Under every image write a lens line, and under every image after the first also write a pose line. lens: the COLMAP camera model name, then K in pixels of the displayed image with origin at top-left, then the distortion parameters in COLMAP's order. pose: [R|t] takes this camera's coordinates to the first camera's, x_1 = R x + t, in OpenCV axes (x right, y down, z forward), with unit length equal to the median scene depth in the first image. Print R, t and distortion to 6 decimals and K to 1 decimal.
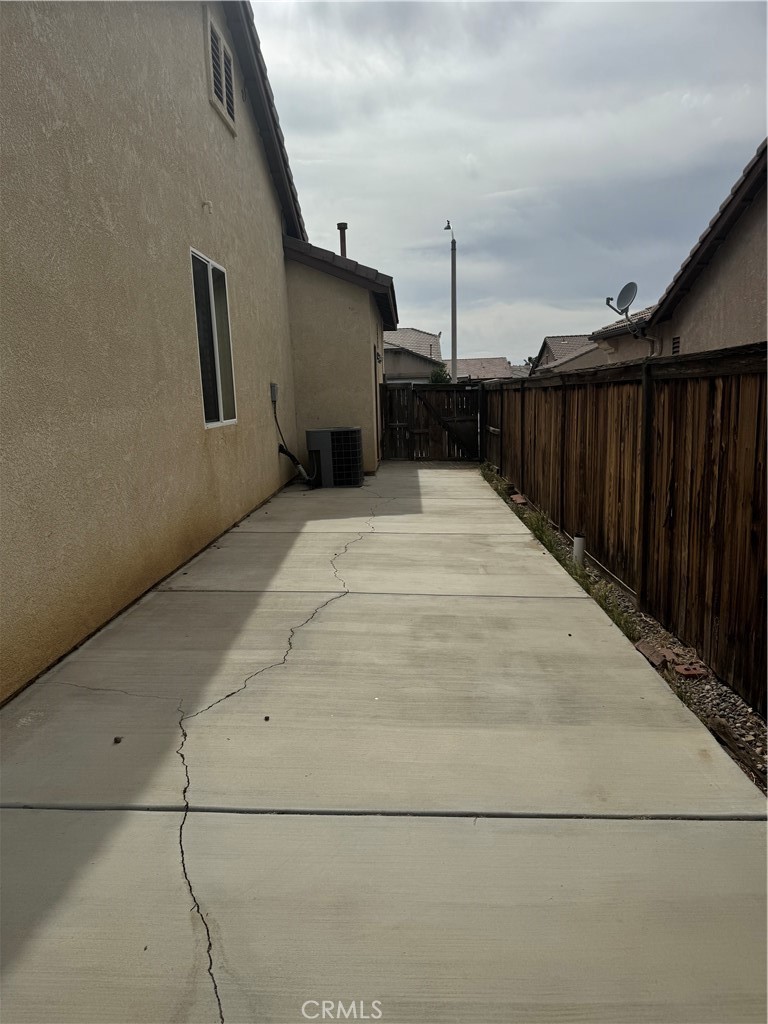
lens RADIAL K [[721.6, 0, 386.2], [0, 721.6, 509.6], [0, 0, 1]] dist [0.055152, -0.020821]
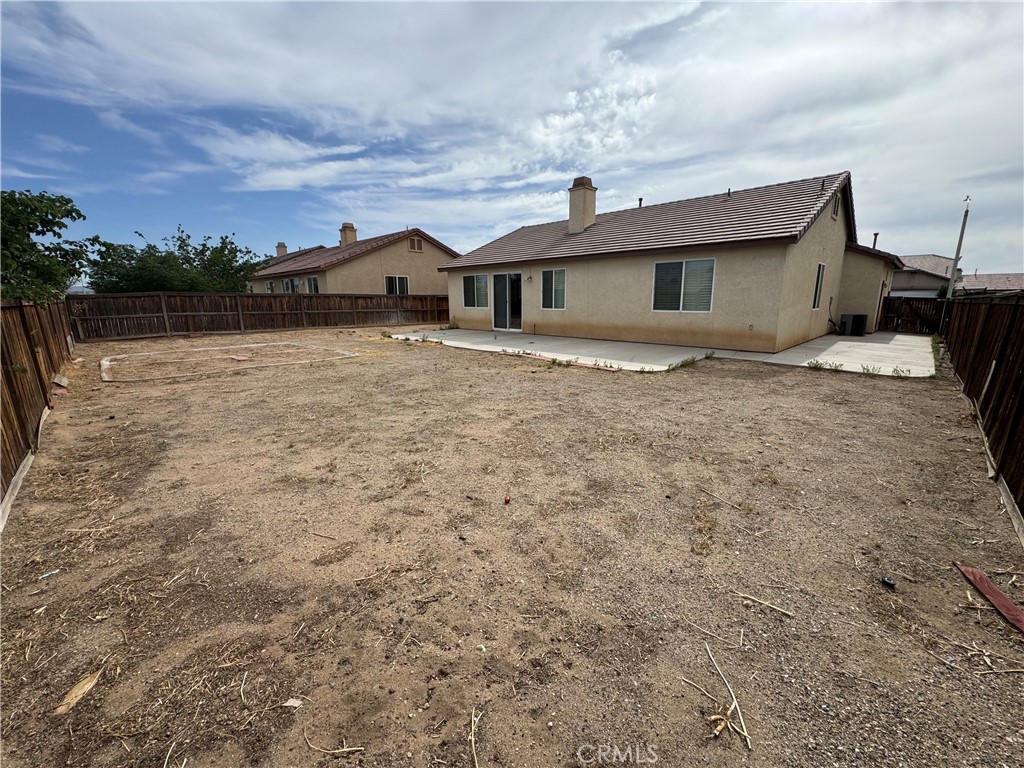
lens RADIAL K [[410.9, 0, 515.8], [0, 410.9, 383.4], [0, 0, 1]] dist [-0.000439, 0.000848]
pose [[0.732235, 0.165050, -0.660750, 0.055873], [-0.128530, 0.986246, 0.103922, 0.144165], [0.668814, 0.008830, 0.743378, -0.964715]]
